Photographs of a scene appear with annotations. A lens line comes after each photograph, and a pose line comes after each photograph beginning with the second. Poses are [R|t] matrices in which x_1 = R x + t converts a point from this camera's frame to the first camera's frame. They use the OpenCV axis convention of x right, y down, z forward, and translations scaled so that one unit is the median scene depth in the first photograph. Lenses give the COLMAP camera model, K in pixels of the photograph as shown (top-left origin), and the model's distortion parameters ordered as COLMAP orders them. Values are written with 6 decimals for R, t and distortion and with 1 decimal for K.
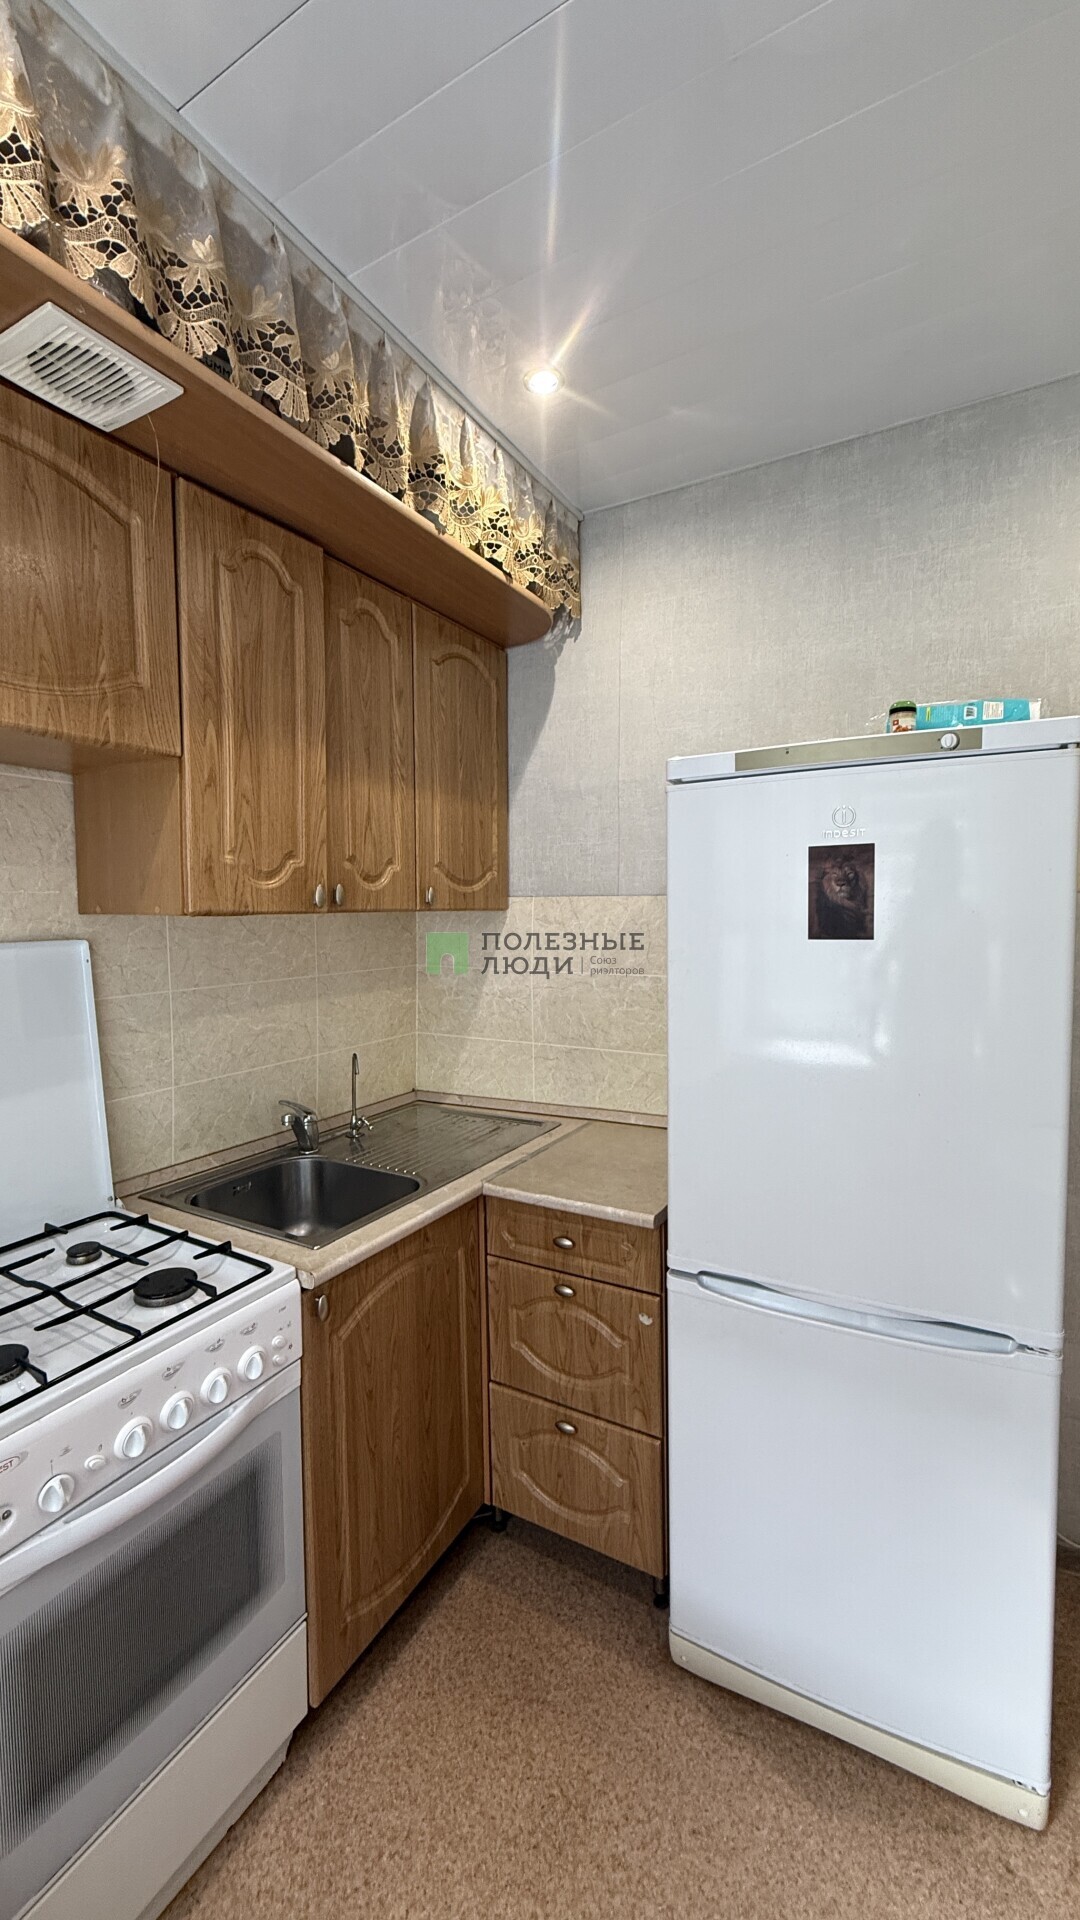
lens RADIAL K [[758.5, 0, 533.3], [0, 758.5, 958.2], [0, 0, 1]] dist [-0.002689, -0.000611]
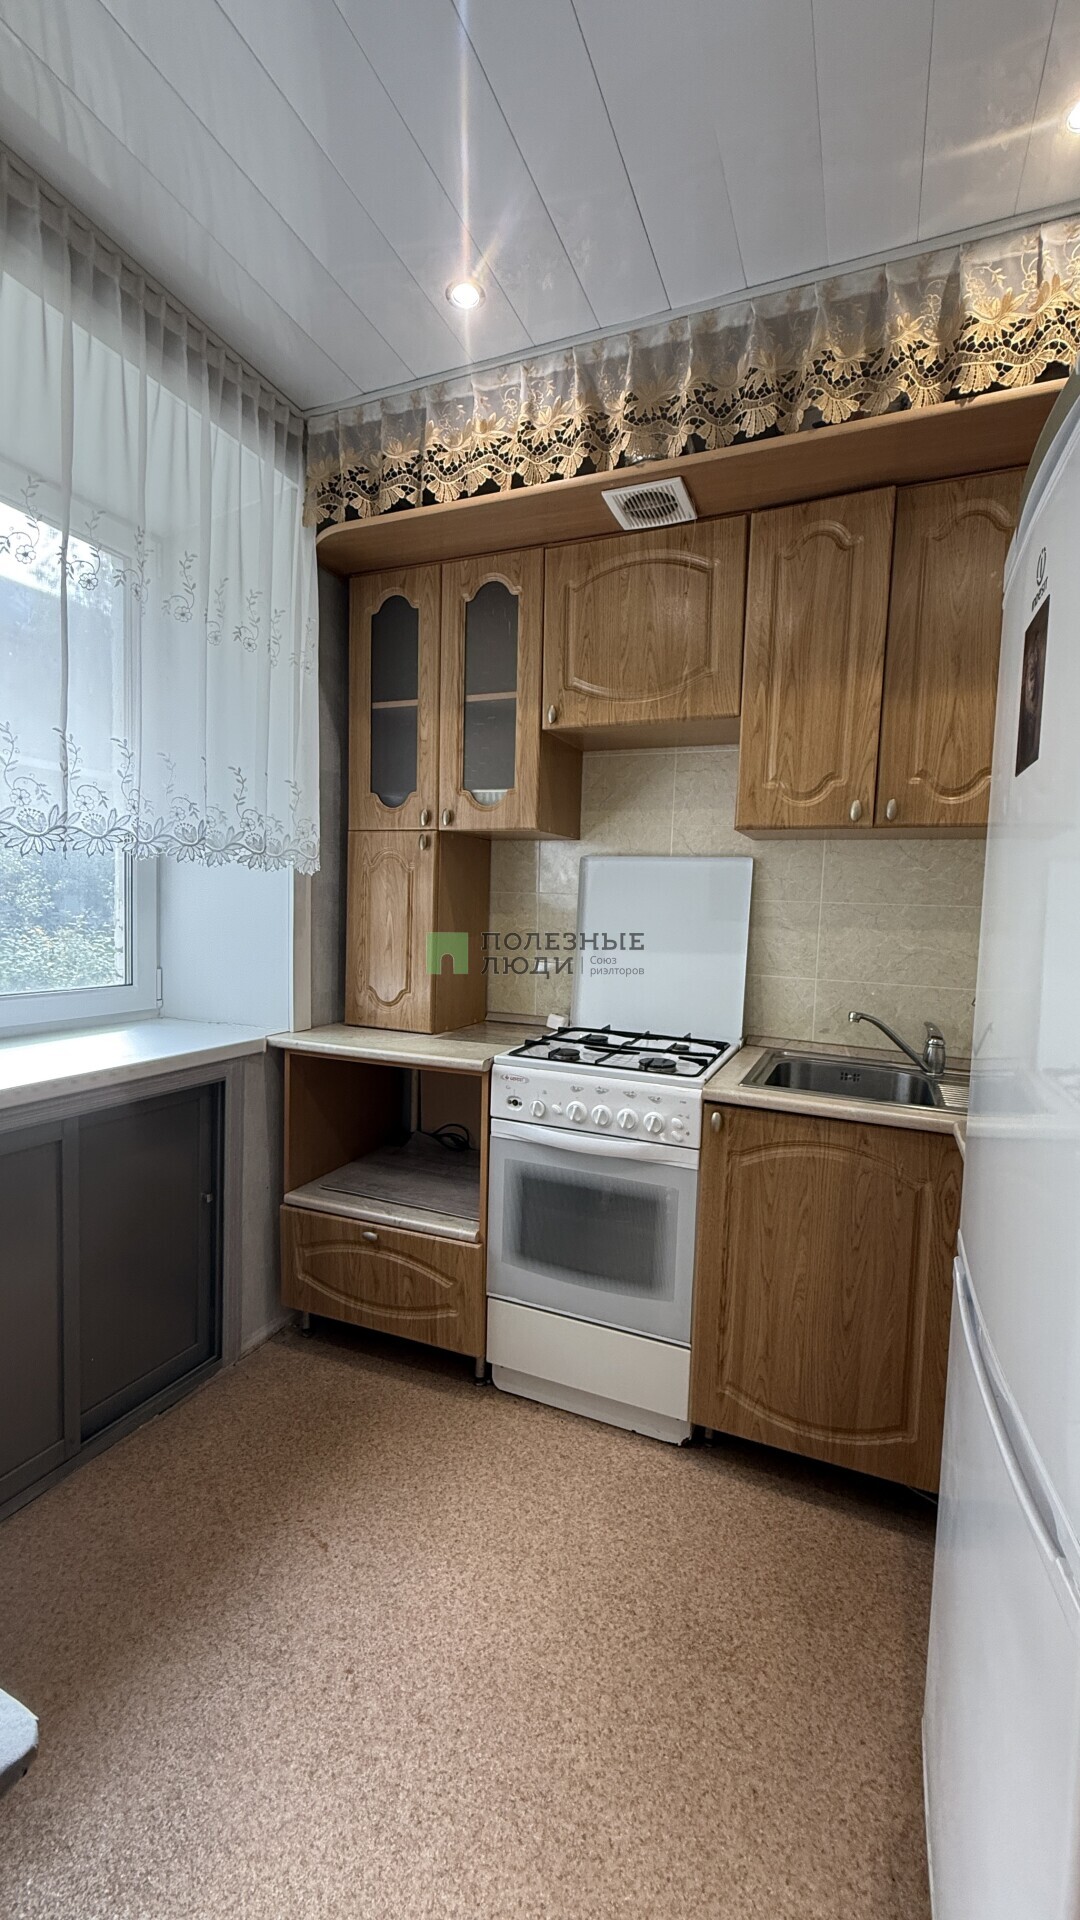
lens RADIAL K [[758.5, 0, 546.4], [0, 758.5, 957.4], [0, 0, 1]] dist [-0.002689, -0.000611]
pose [[0.124024, 0.082785, -0.988820, 0.862518], [-0.099218, 0.992554, 0.070653, 0.108789], [0.987306, 0.089346, 0.131314, 0.472636]]
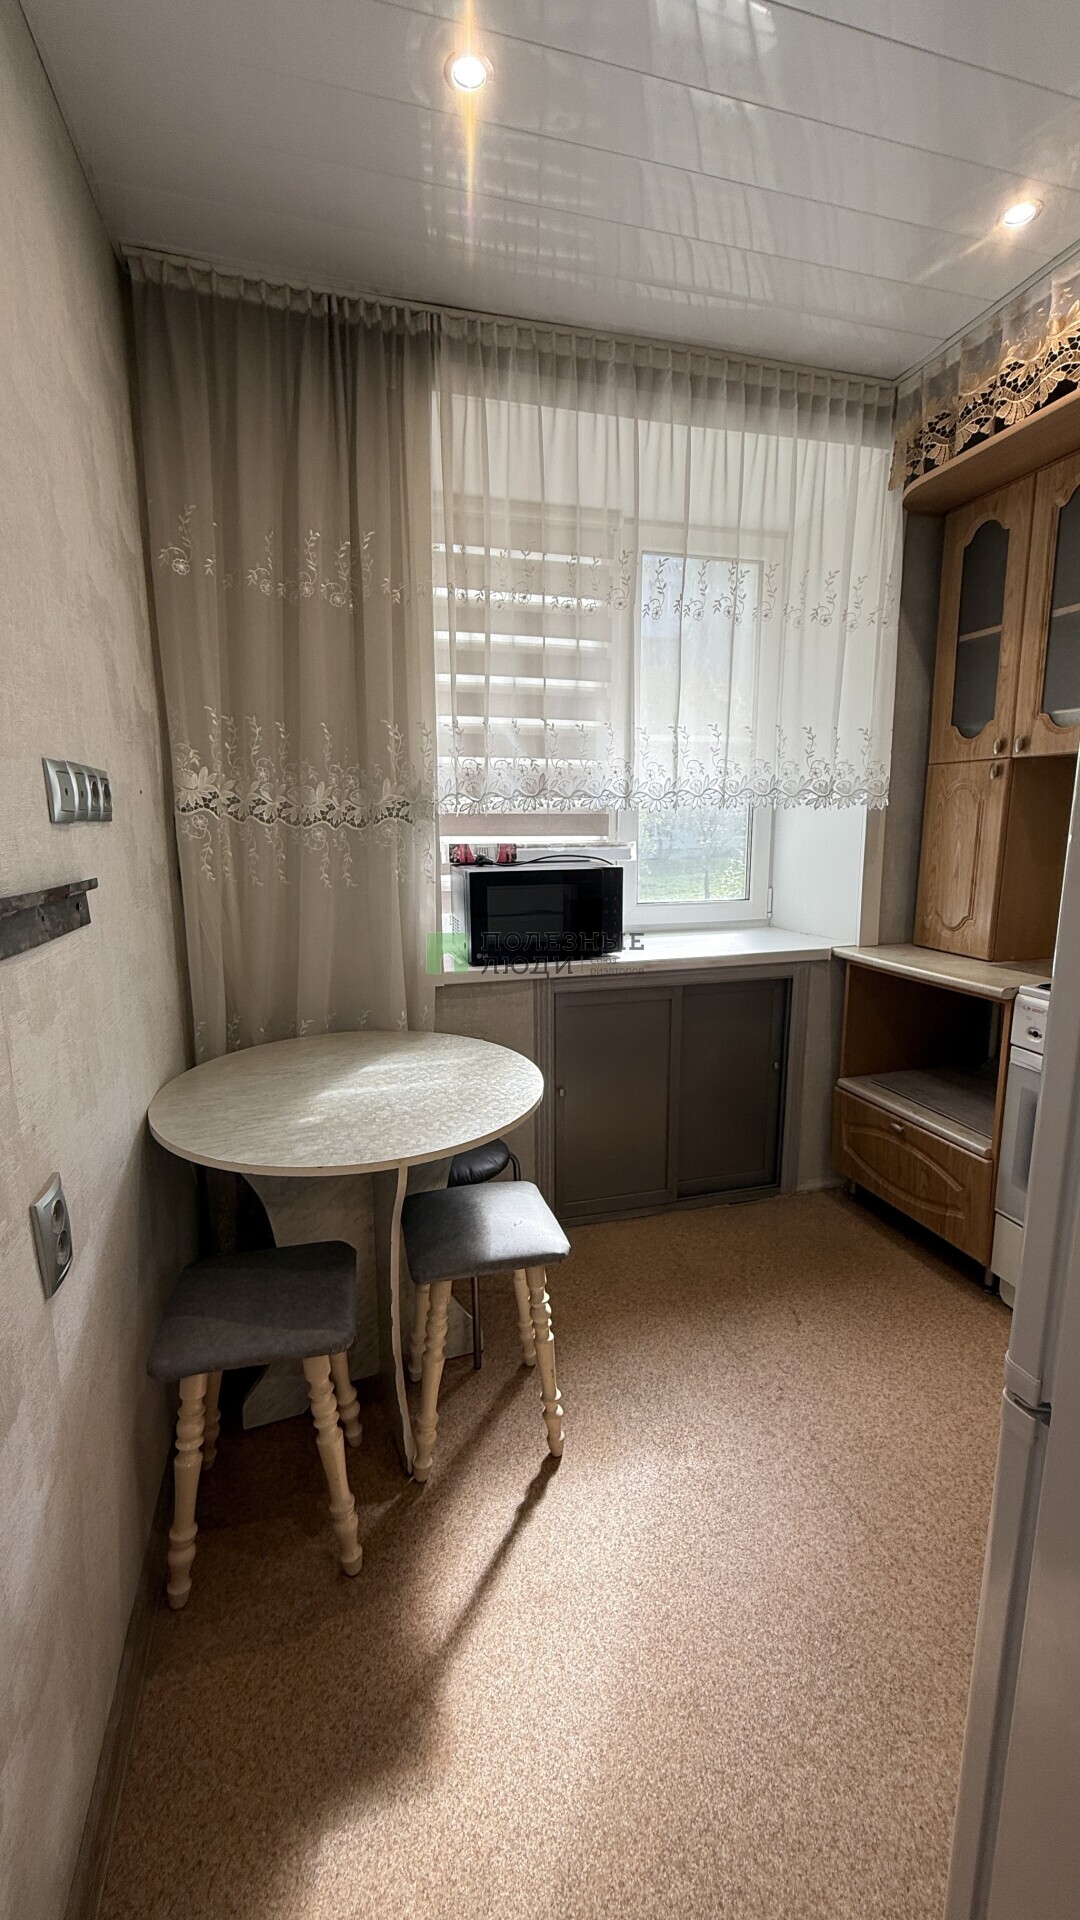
lens RADIAL K [[758.5, 0, 556.0], [0, 758.5, 950.8], [0, 0, 1]] dist [-0.002689, -0.000611]
pose [[-0.681009, 0.146713, -0.717427, 1.082479], [-0.031784, 0.972878, 0.229123, 0.035890], [0.731585, 0.178837, -0.657876, 0.863432]]
